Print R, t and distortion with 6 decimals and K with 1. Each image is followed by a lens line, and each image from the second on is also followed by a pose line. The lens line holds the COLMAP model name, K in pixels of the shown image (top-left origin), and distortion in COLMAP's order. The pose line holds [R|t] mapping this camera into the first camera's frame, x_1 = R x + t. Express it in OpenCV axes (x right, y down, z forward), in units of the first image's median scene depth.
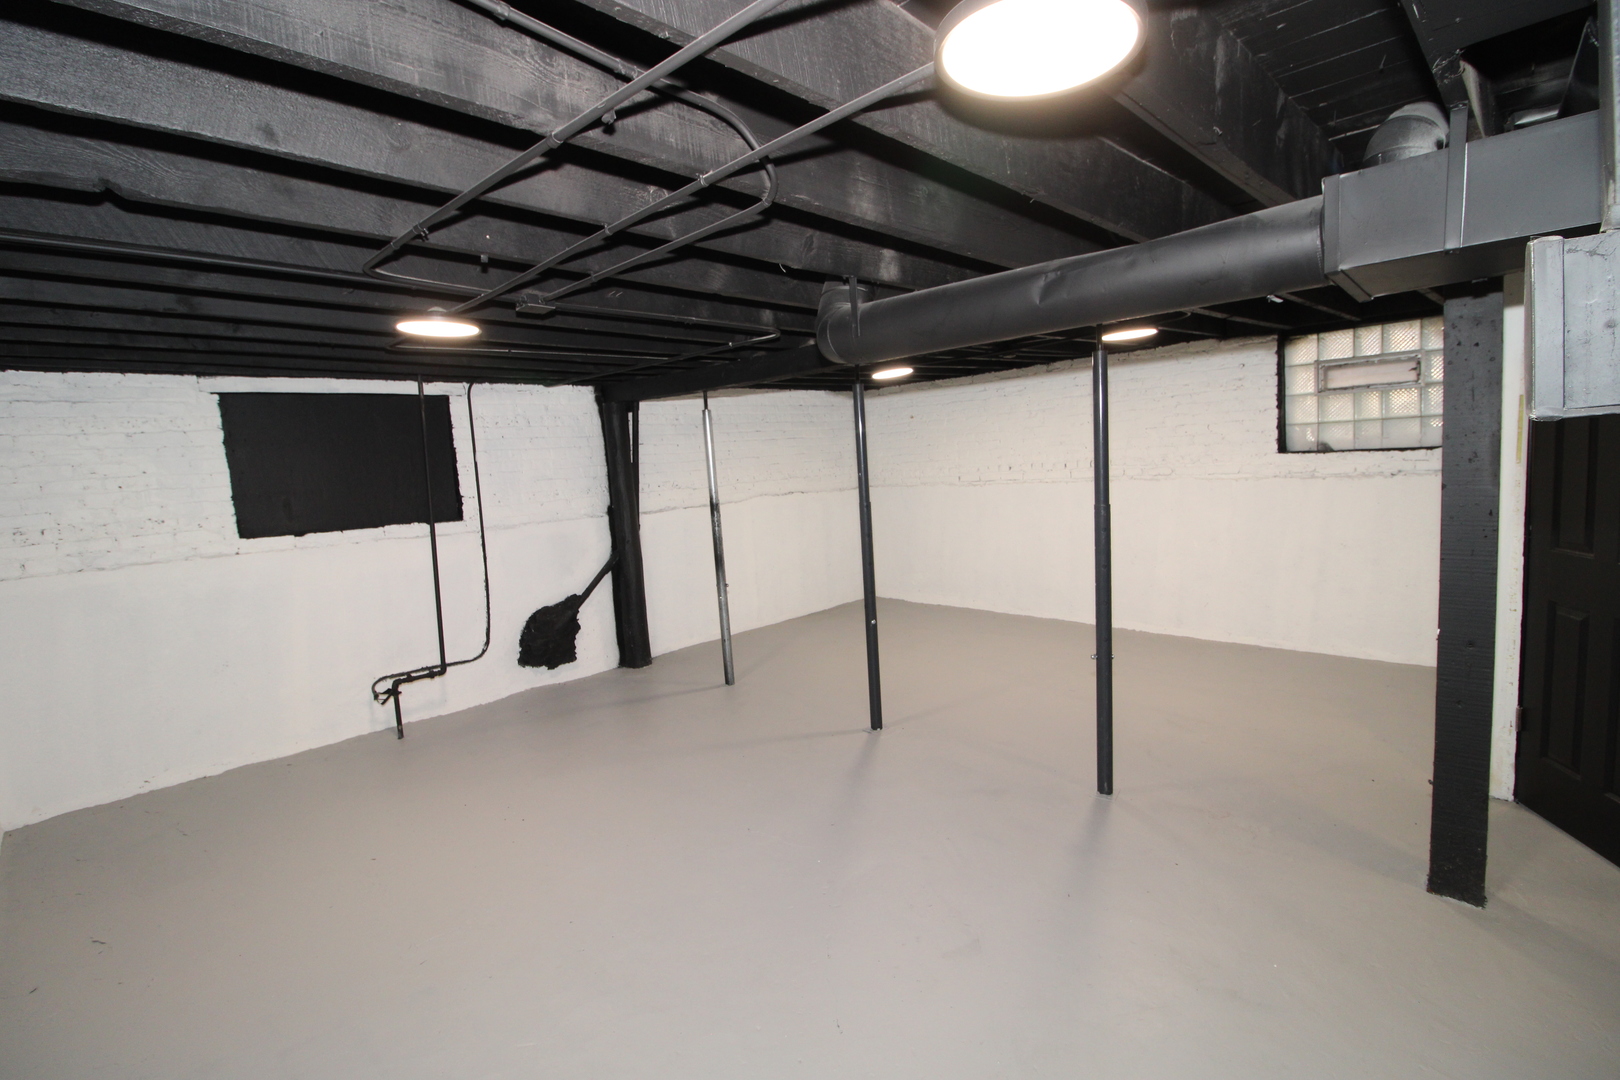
lens RADIAL K [[756.2, 0, 810.0], [0, 756.2, 540.0], [0, 0, 1]] dist [0.001331, 0.000224]
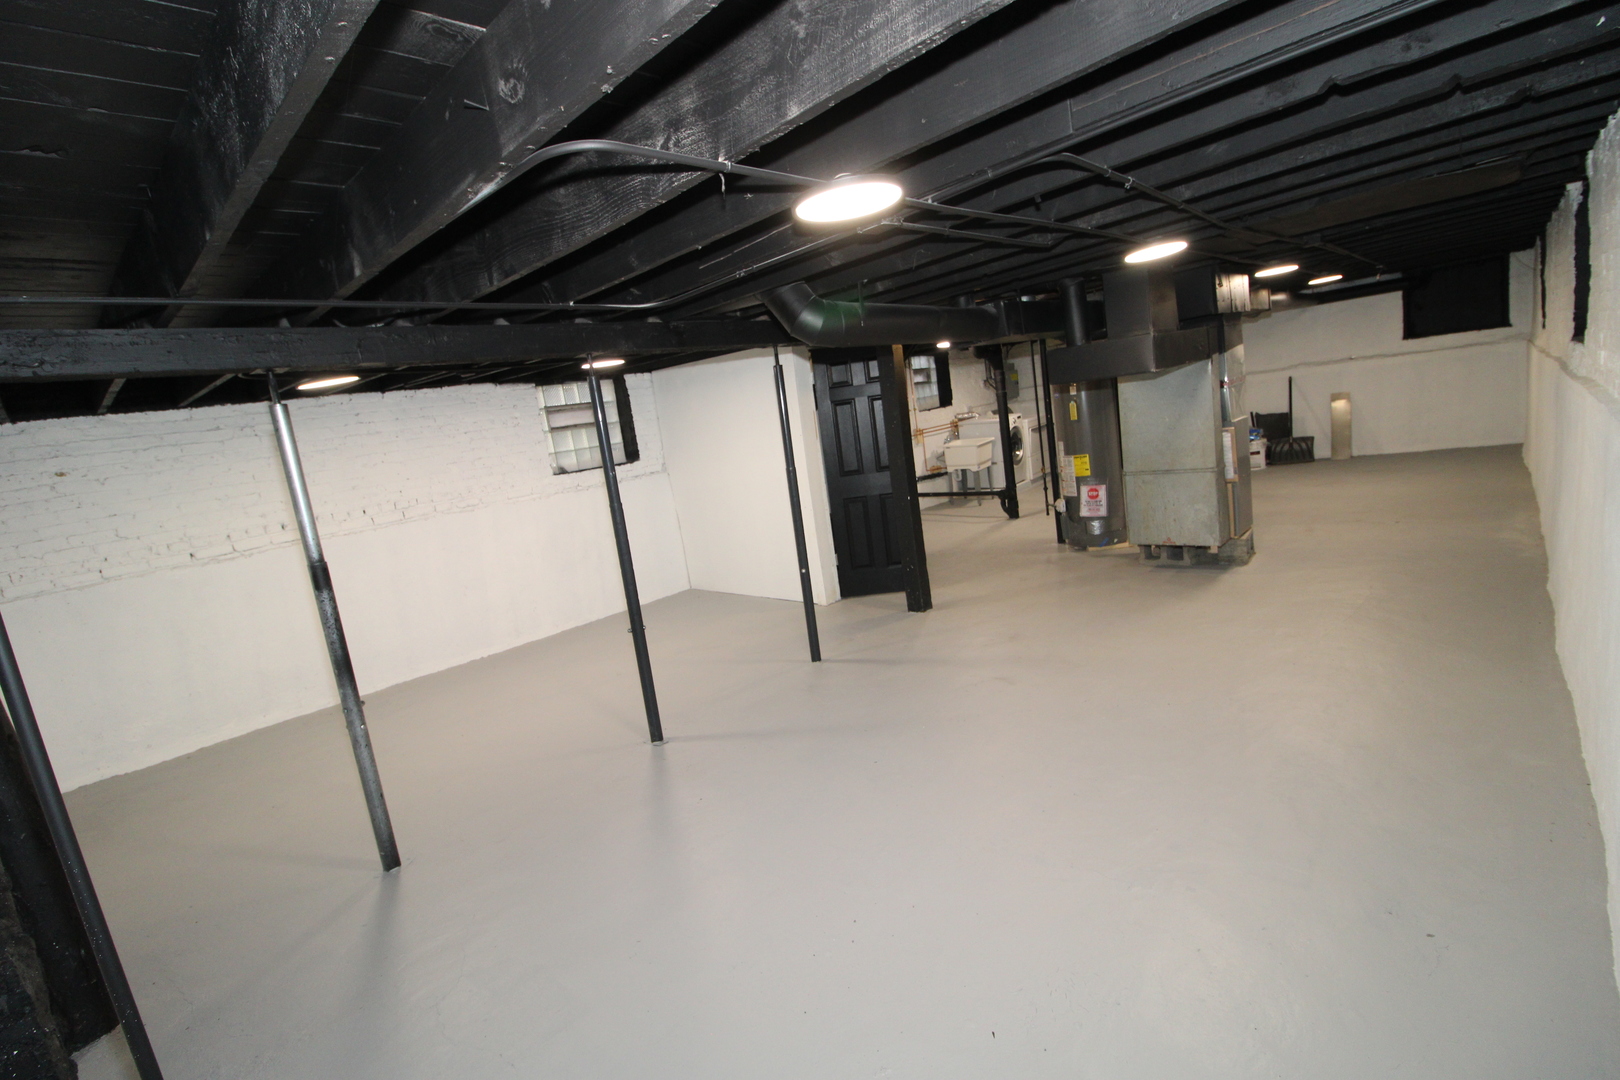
lens RADIAL K [[756.2, 0, 810.0], [0, 756.2, 540.0], [0, 0, 1]] dist [0.001331, 0.000224]
pose [[-0.015979, -0.100623, 0.994796, -0.755966], [0.258279, 0.960742, 0.101327, -0.029685], [-0.965938, 0.258554, 0.010637, 0.672864]]
